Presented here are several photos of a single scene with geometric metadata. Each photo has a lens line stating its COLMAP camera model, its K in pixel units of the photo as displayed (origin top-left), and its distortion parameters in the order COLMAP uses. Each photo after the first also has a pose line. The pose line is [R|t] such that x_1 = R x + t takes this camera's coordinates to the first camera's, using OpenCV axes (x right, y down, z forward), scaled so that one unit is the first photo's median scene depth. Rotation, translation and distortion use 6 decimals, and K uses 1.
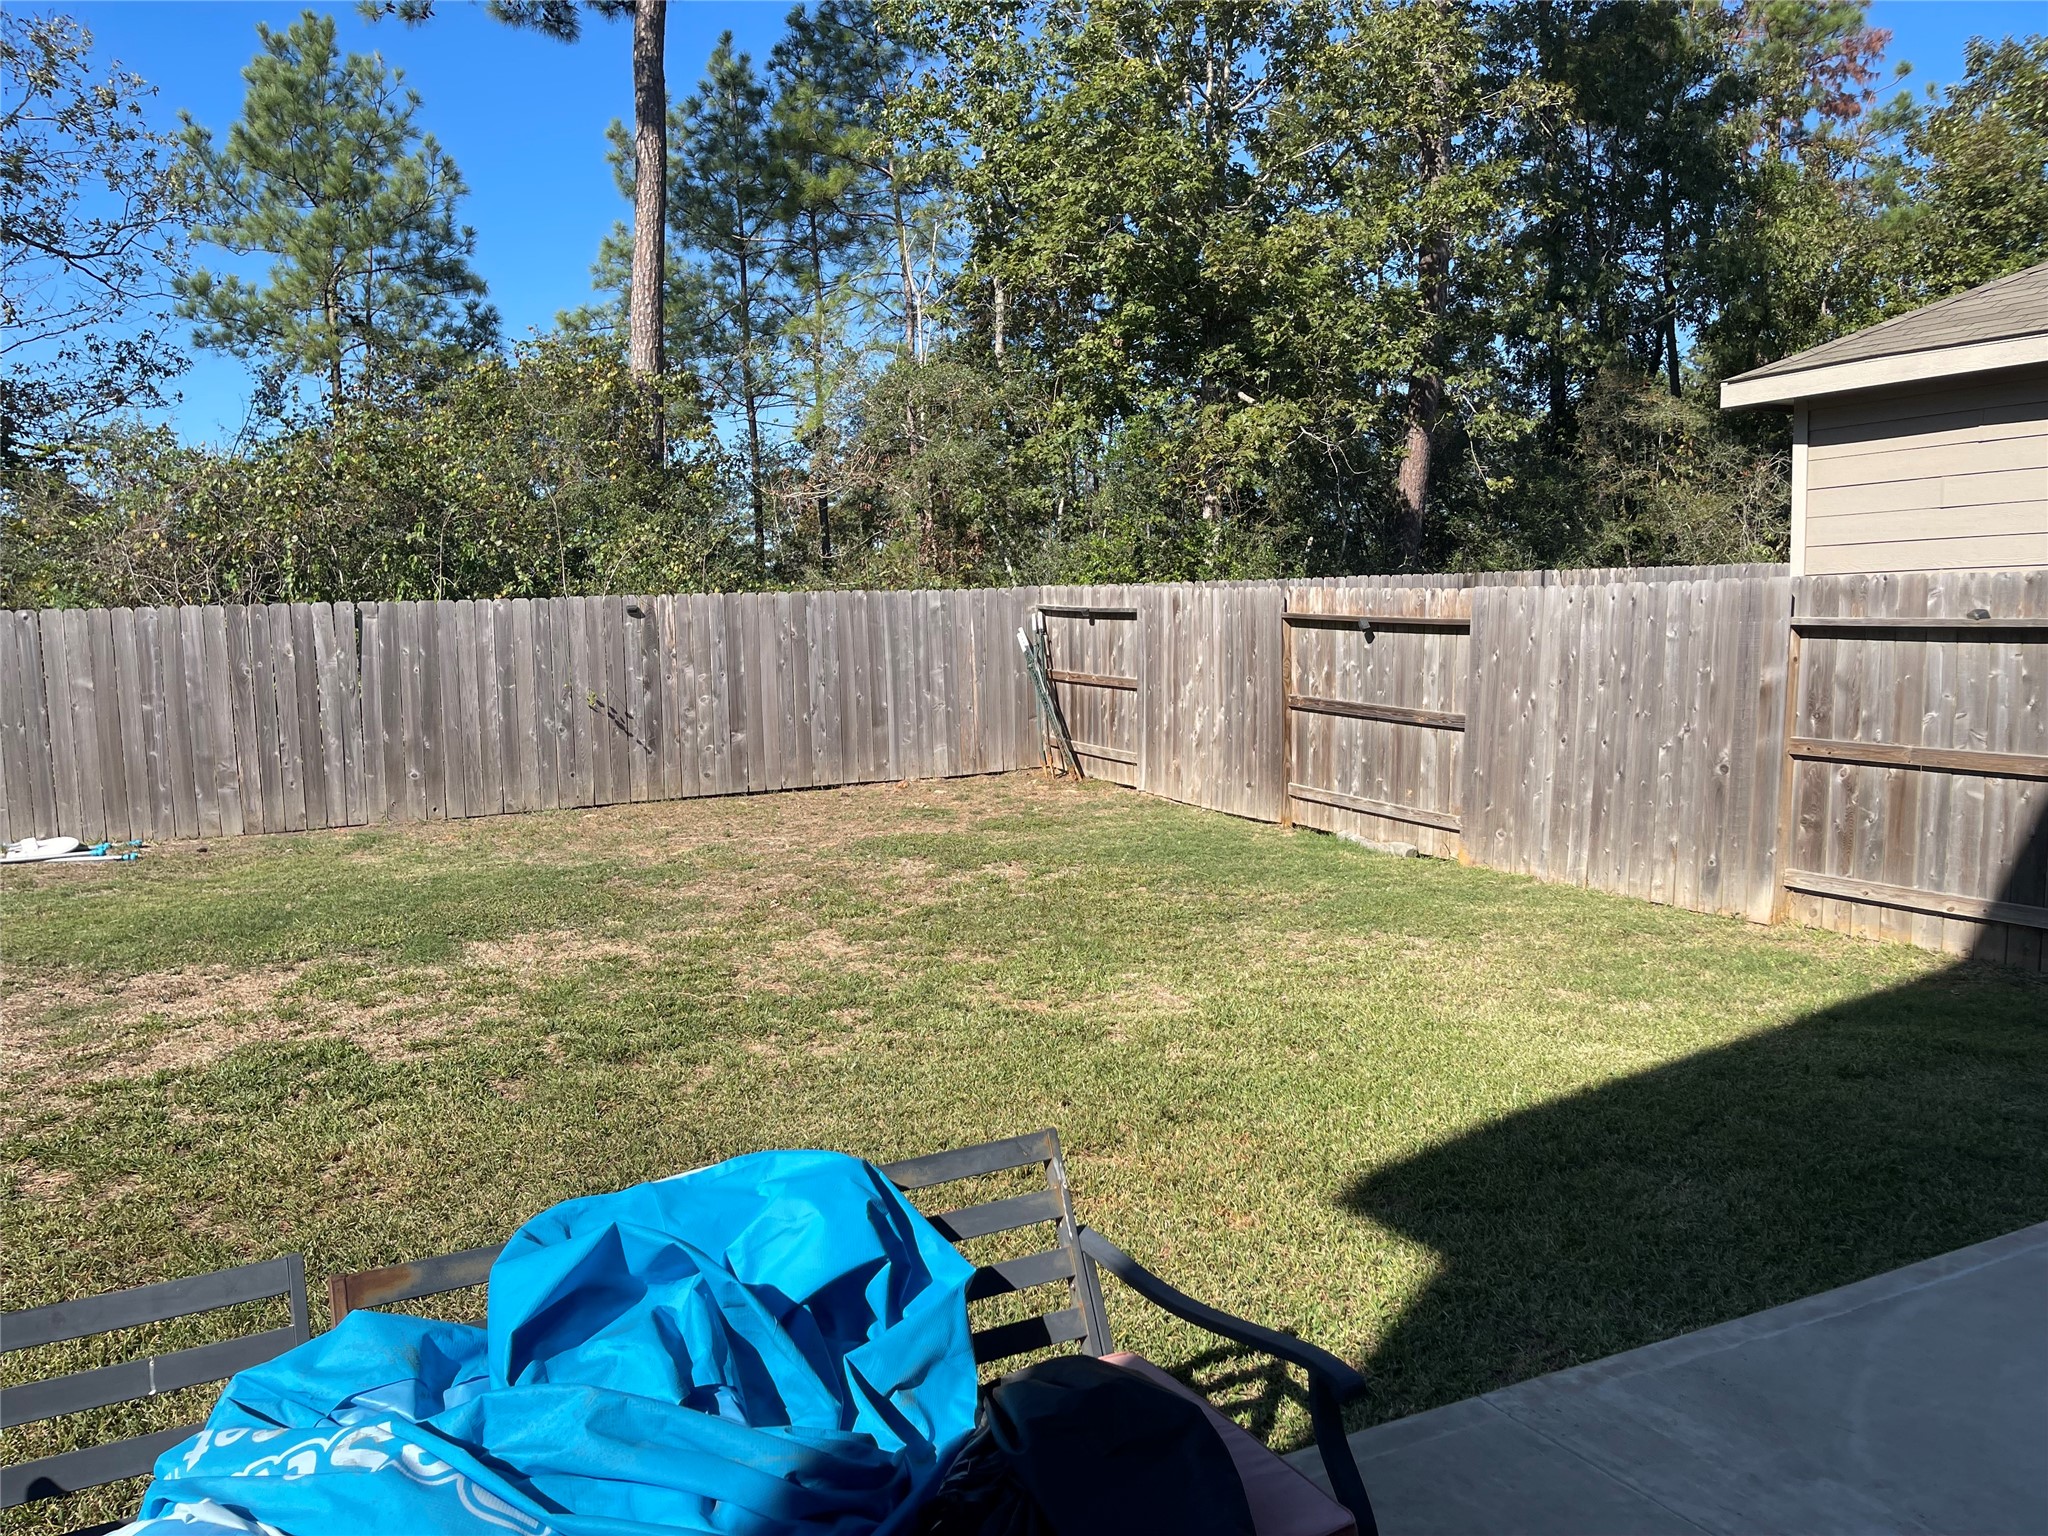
lens RADIAL K [[1547.5, 0, 1014.6], [0, 1547.5, 763.4], [0, 0, 1]] dist [0.050922, -0.040858]
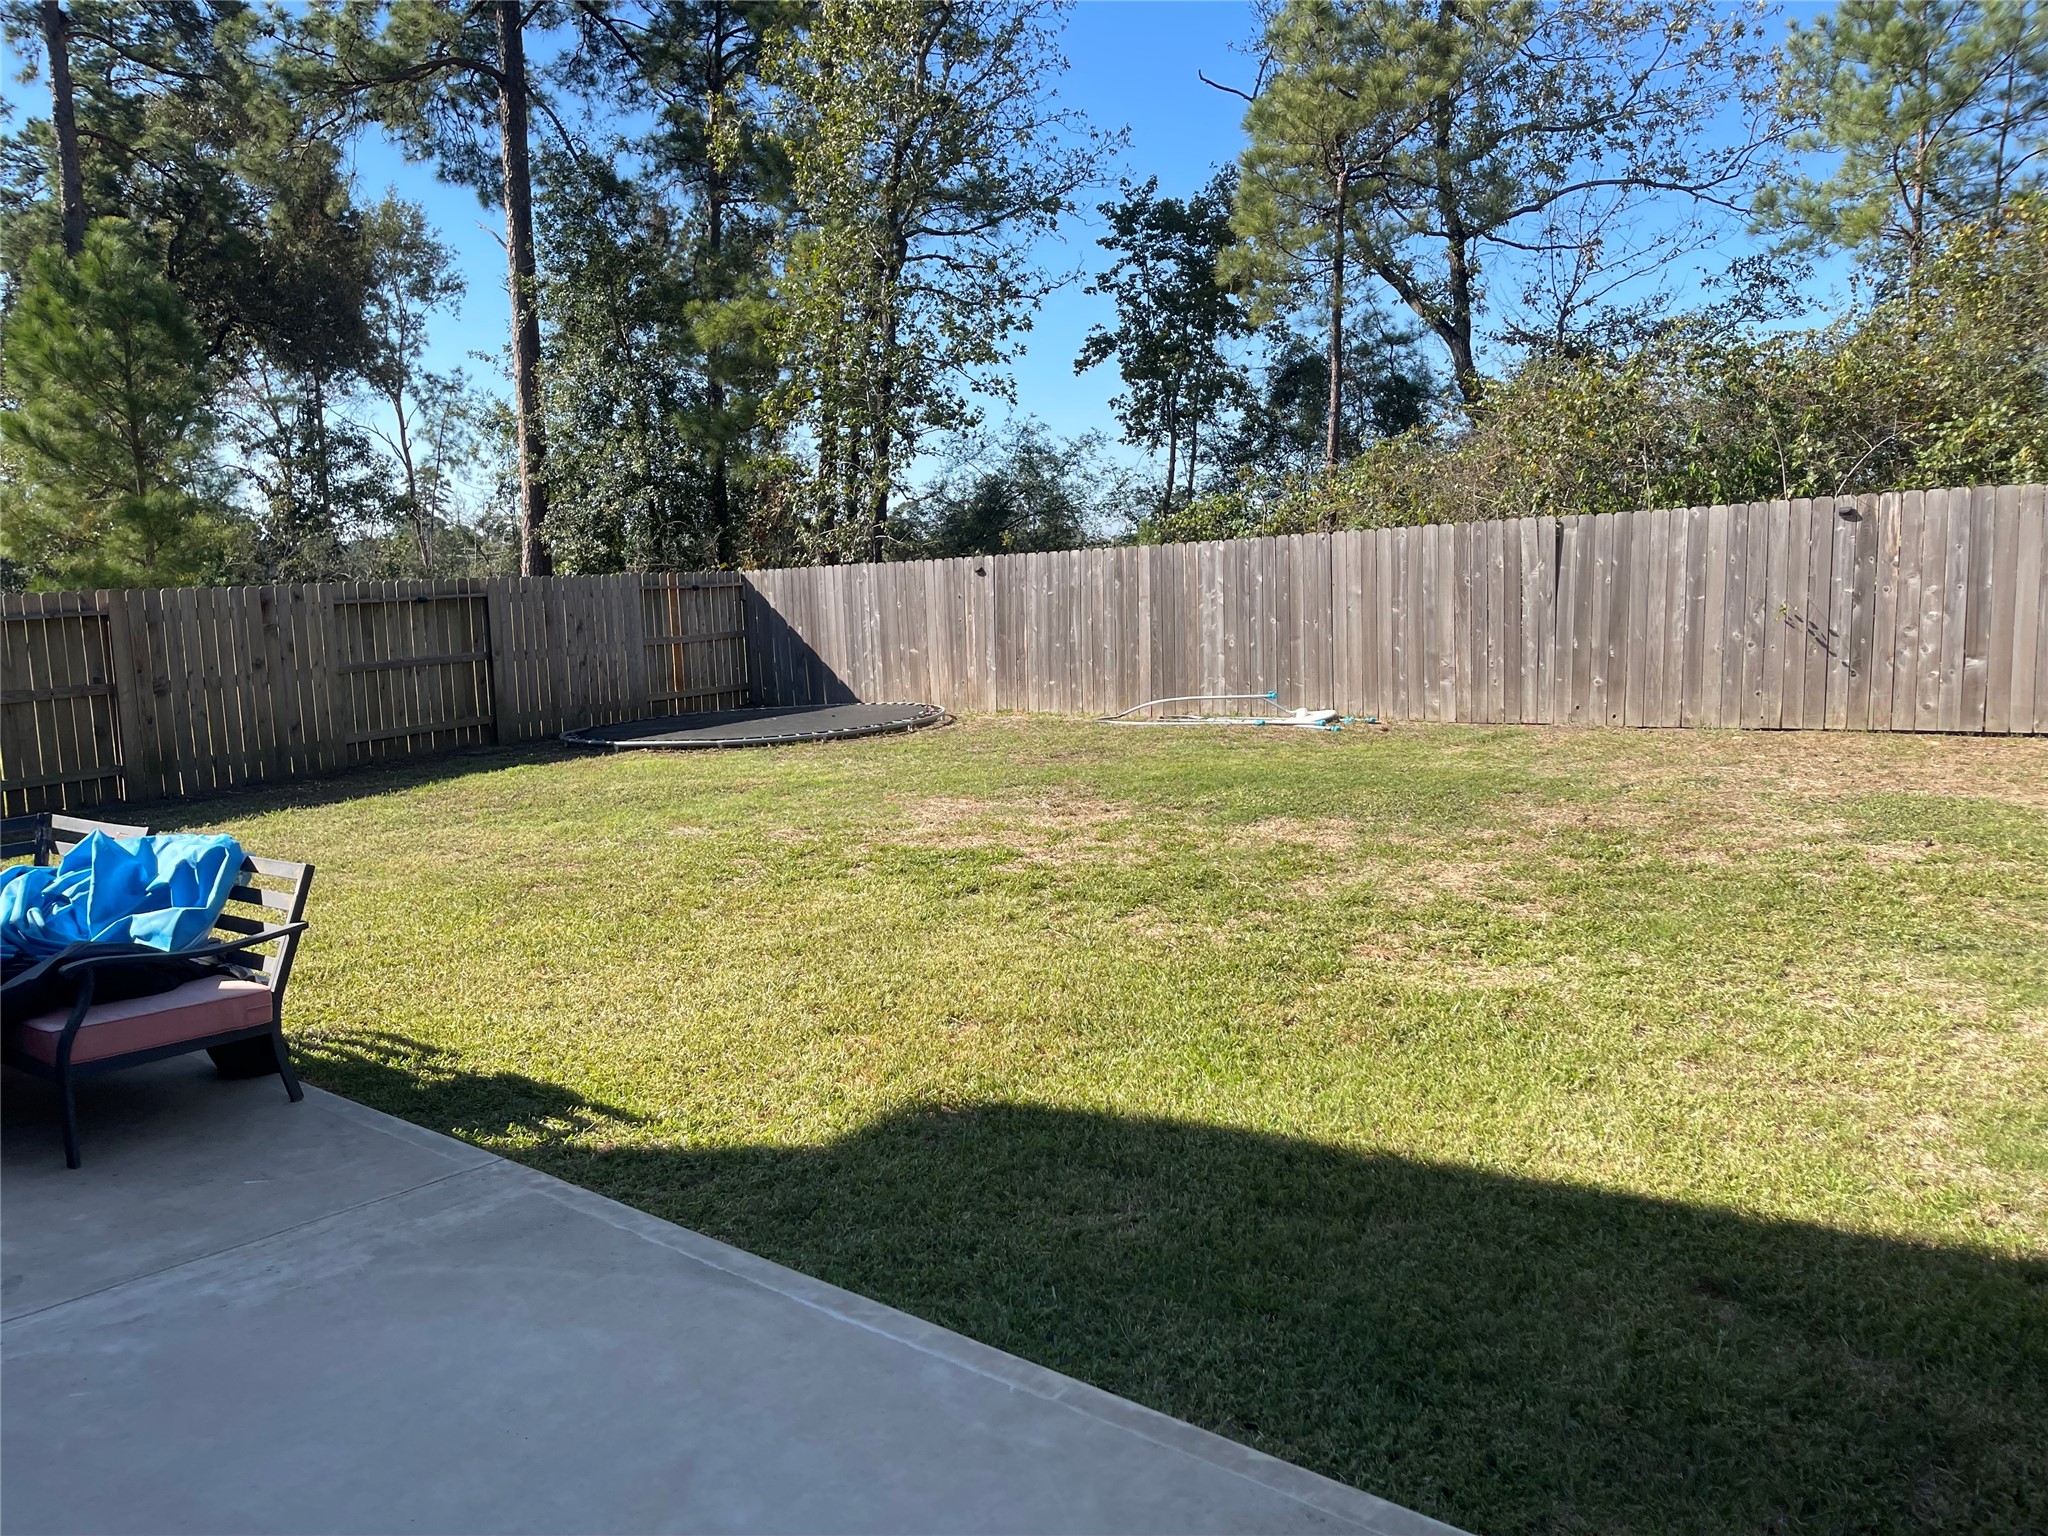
lens RADIAL K [[1547.5, 0, 1013.7], [0, 1547.5, 777.9], [0, 0, 1]] dist [0.050922, -0.040858]
pose [[0.409723, 0.124424, -0.903685, 0.404164], [-0.058520, 0.992199, 0.110079, -0.020281], [0.910331, 0.007782, 0.413808, 0.211629]]
